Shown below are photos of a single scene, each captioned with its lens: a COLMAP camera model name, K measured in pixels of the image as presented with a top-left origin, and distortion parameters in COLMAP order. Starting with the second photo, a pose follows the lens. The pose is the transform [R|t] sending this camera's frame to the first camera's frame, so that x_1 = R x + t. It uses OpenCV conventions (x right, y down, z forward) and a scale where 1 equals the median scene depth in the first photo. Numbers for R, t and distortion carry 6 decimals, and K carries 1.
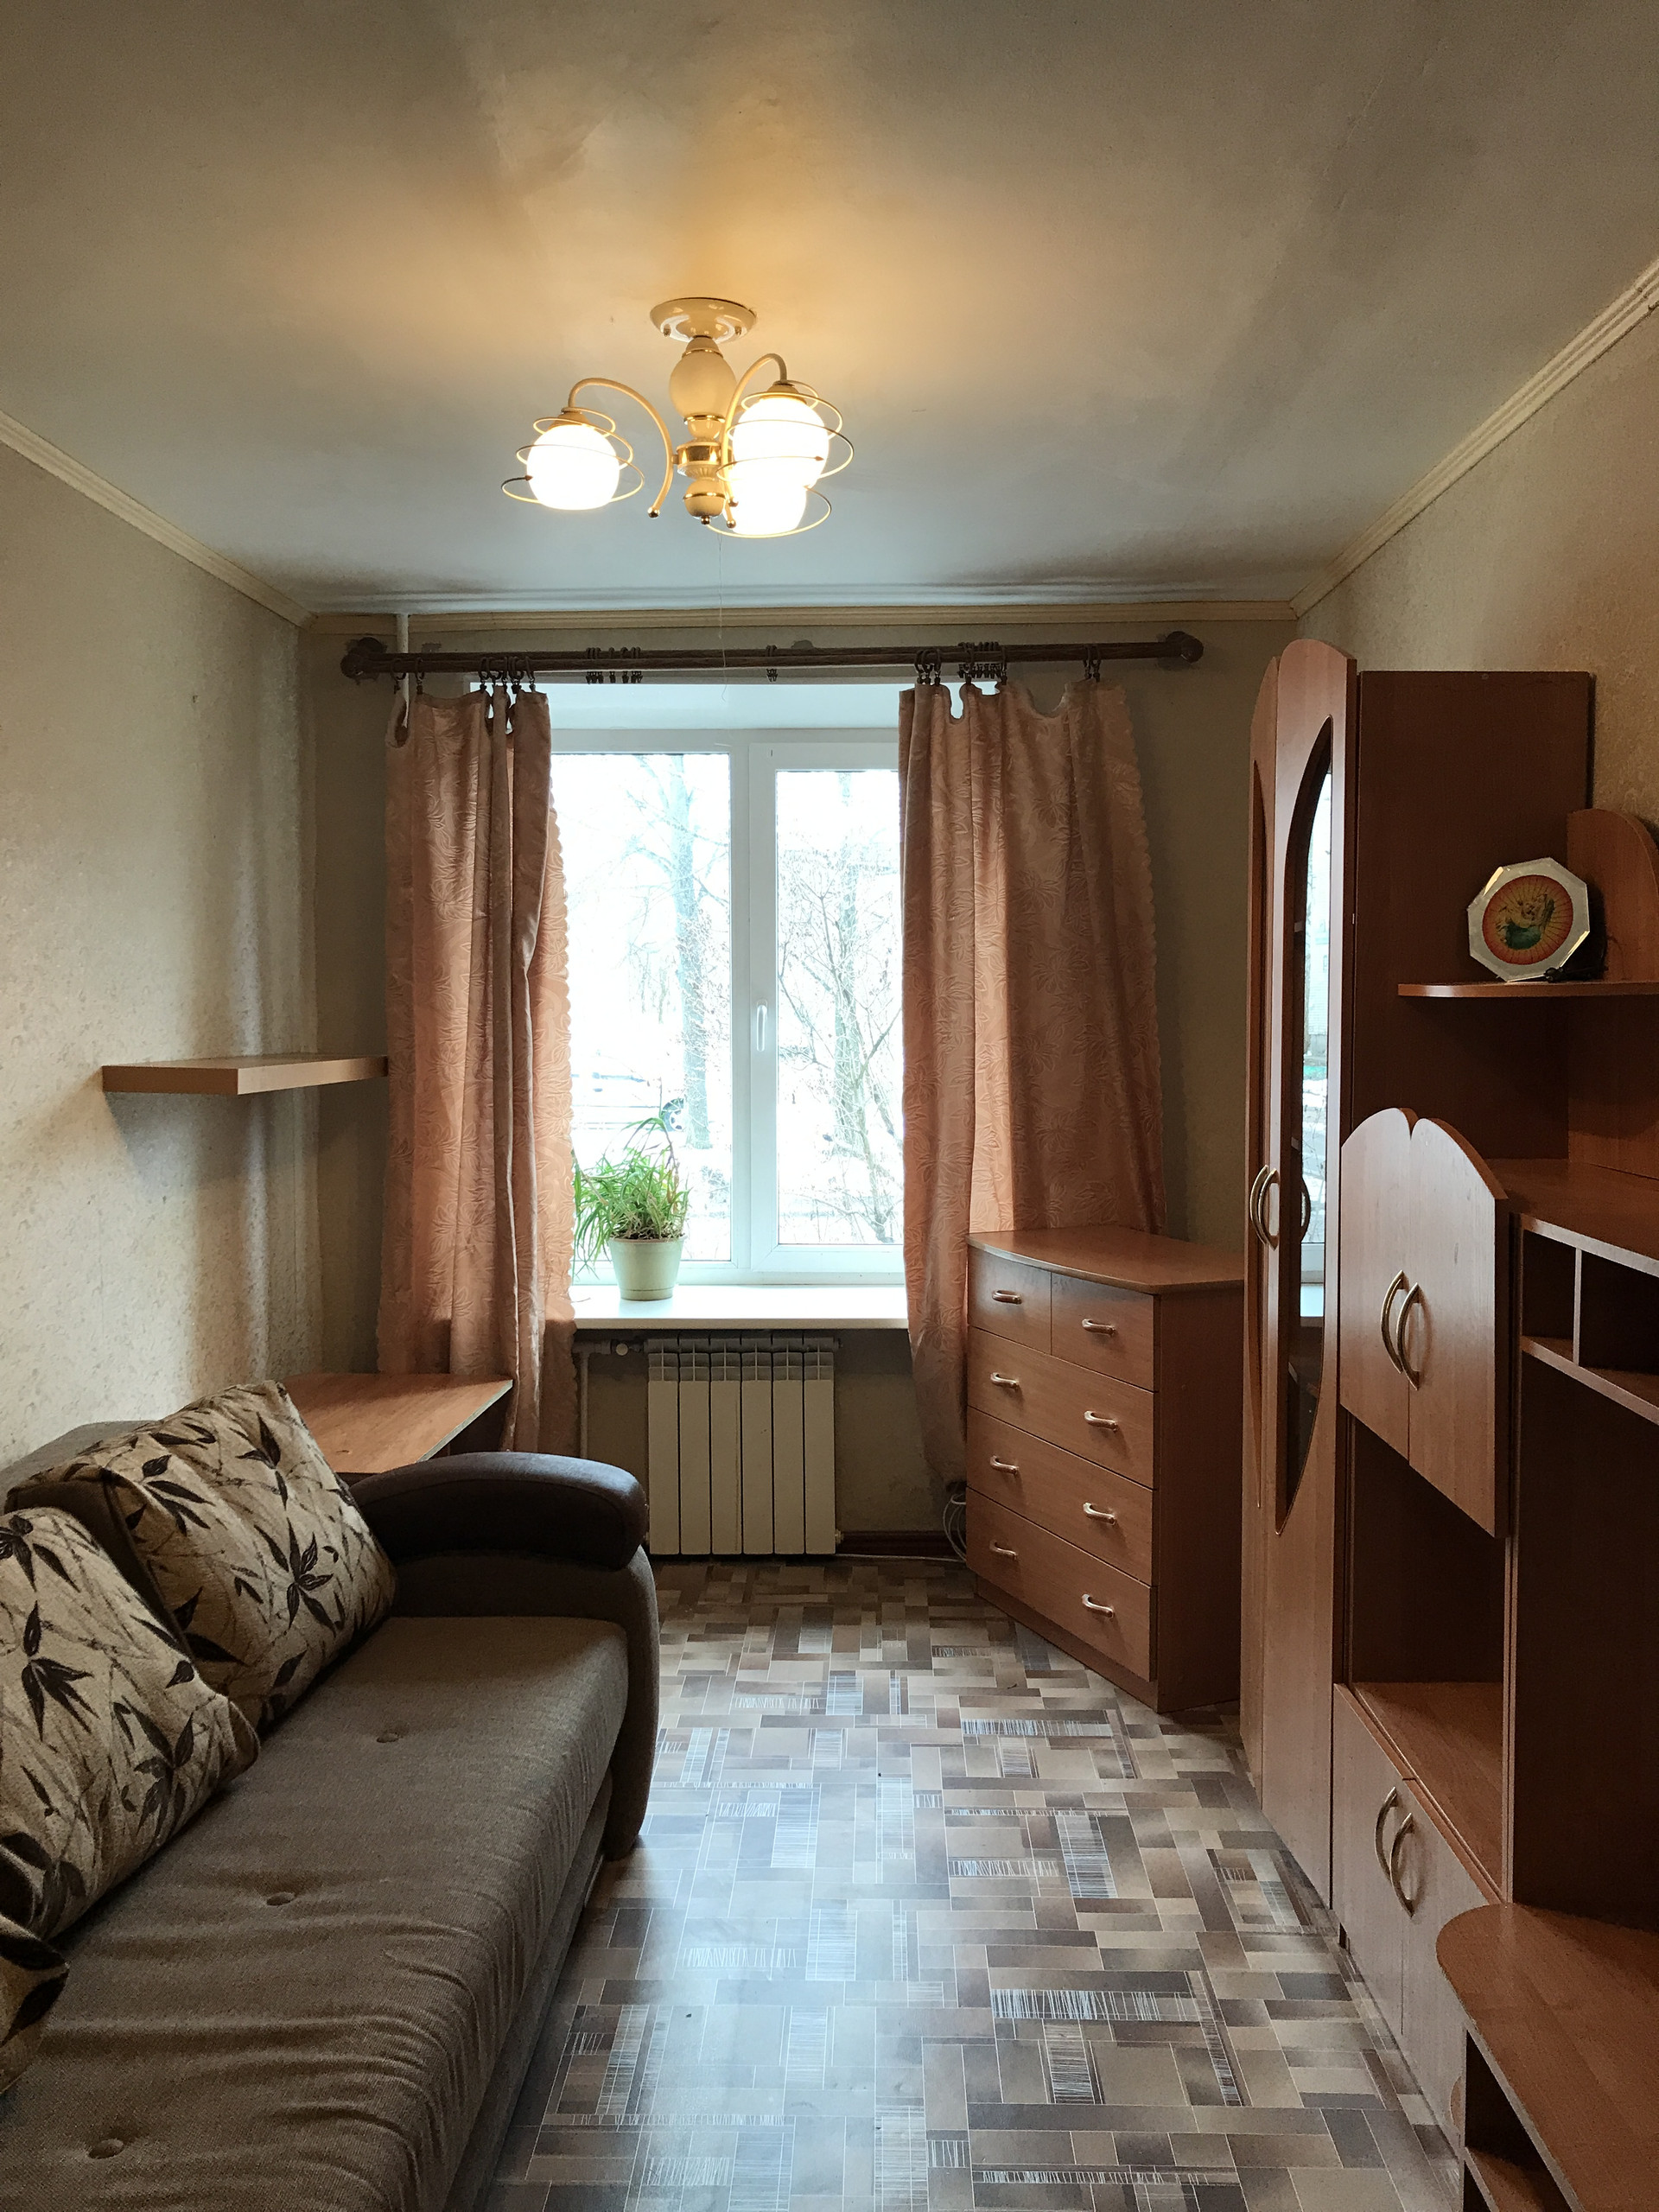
lens RADIAL K [[1783.6, 0, 860.9], [0, 1783.6, 1090.1], [0, 0, 1]] dist [0.031570, -0.048302]
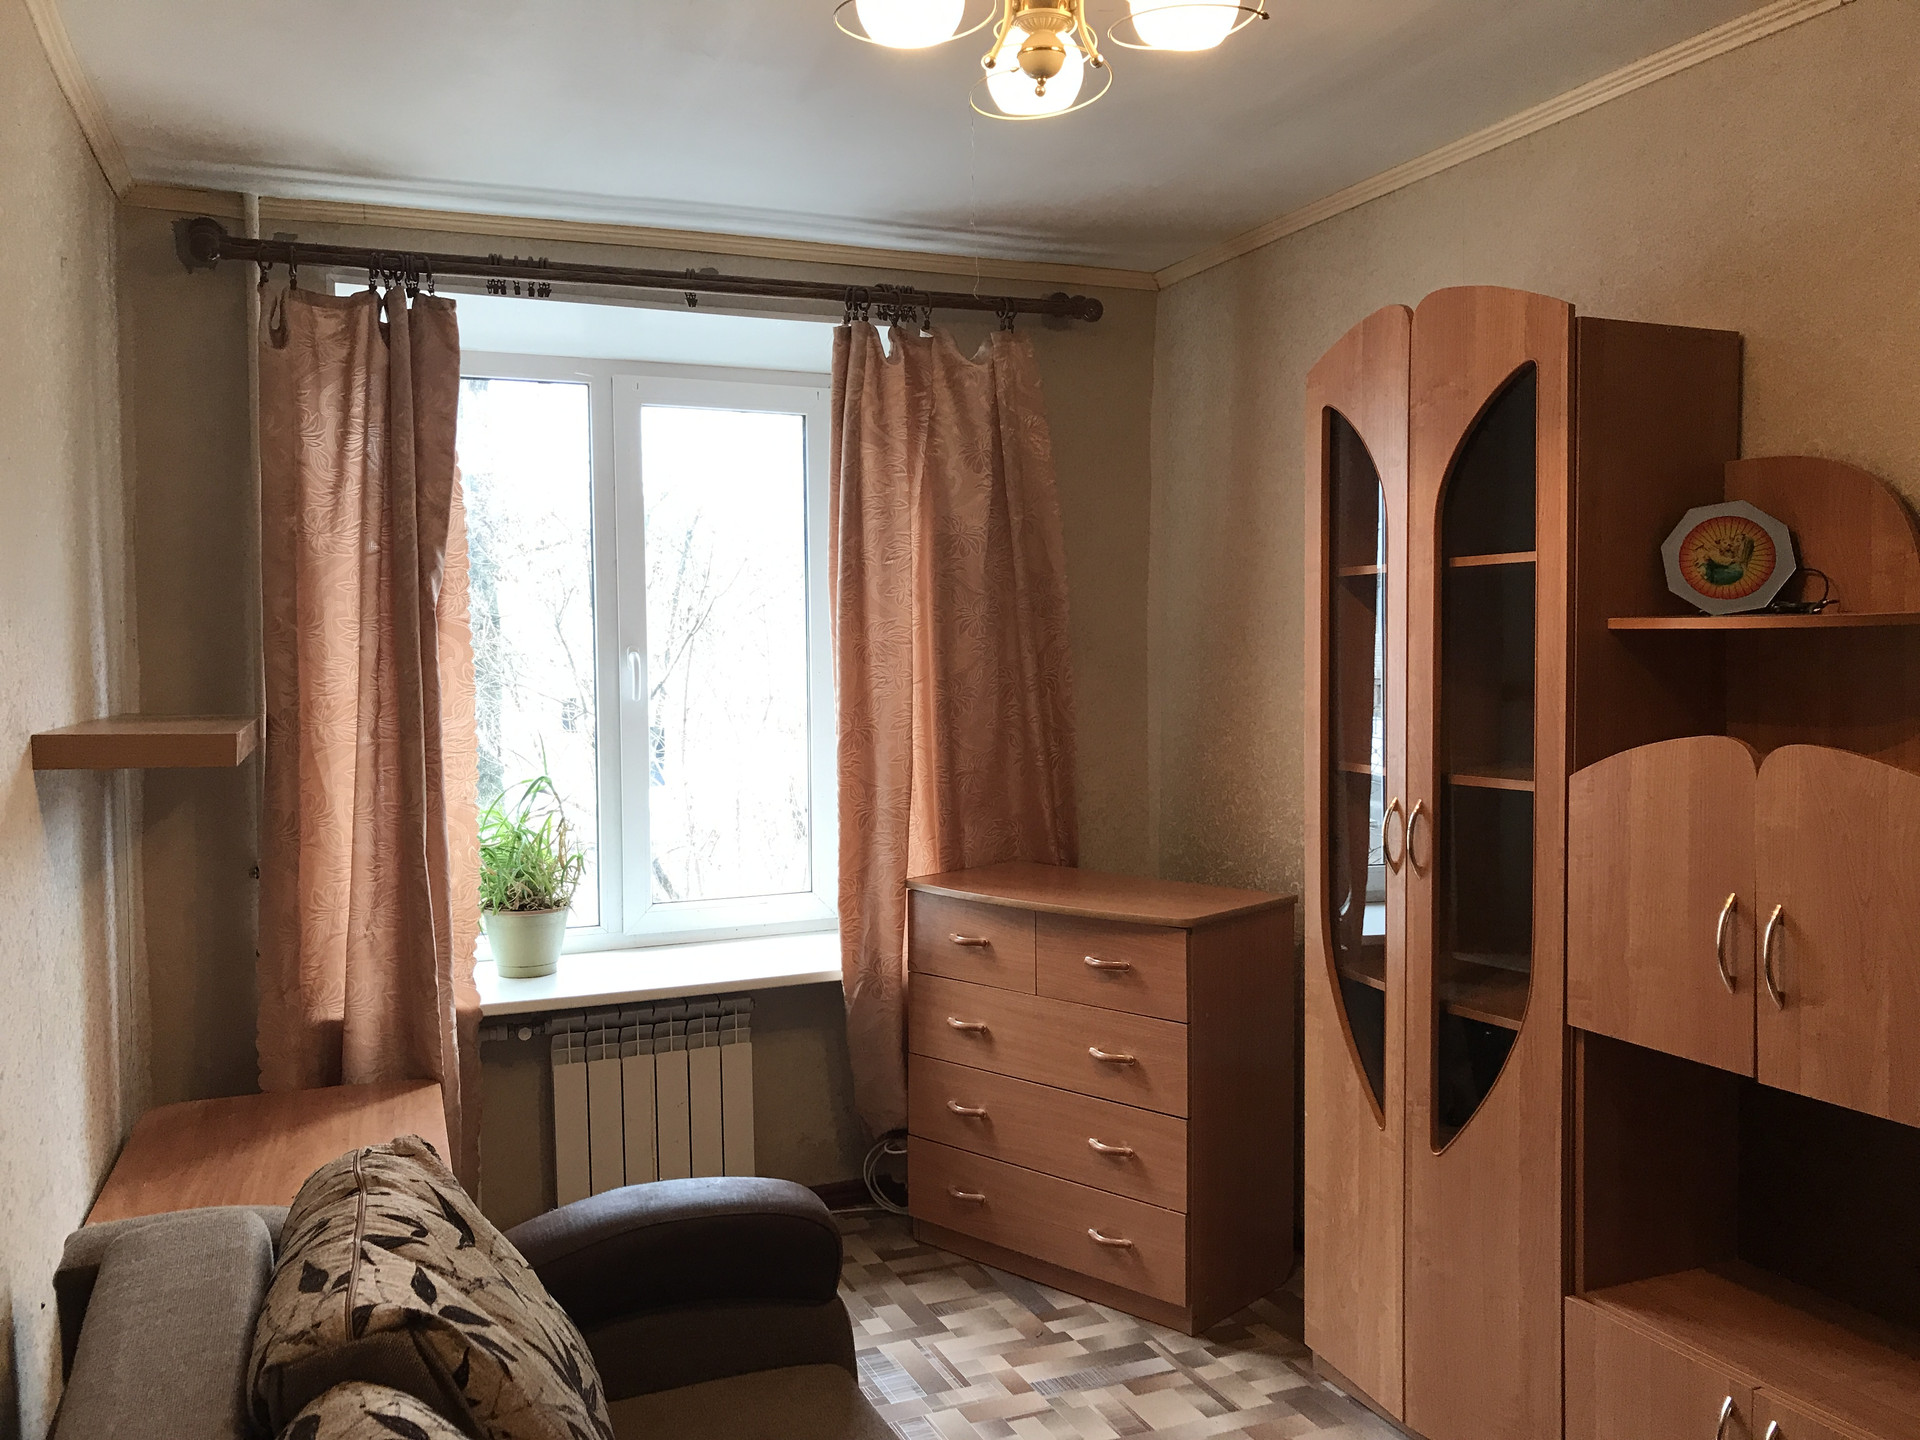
lens RADIAL K [[1548.2, 0, 960.4], [0, 1548.2, 721.9], [0, 0, 1]] dist [0.031570, -0.048302]
pose [[0.915616, -0.026865, 0.401156, -0.257534], [0.029889, 0.999552, -0.001281, -0.005362], [-0.400942, 0.013164, 0.916009, 0.198606]]
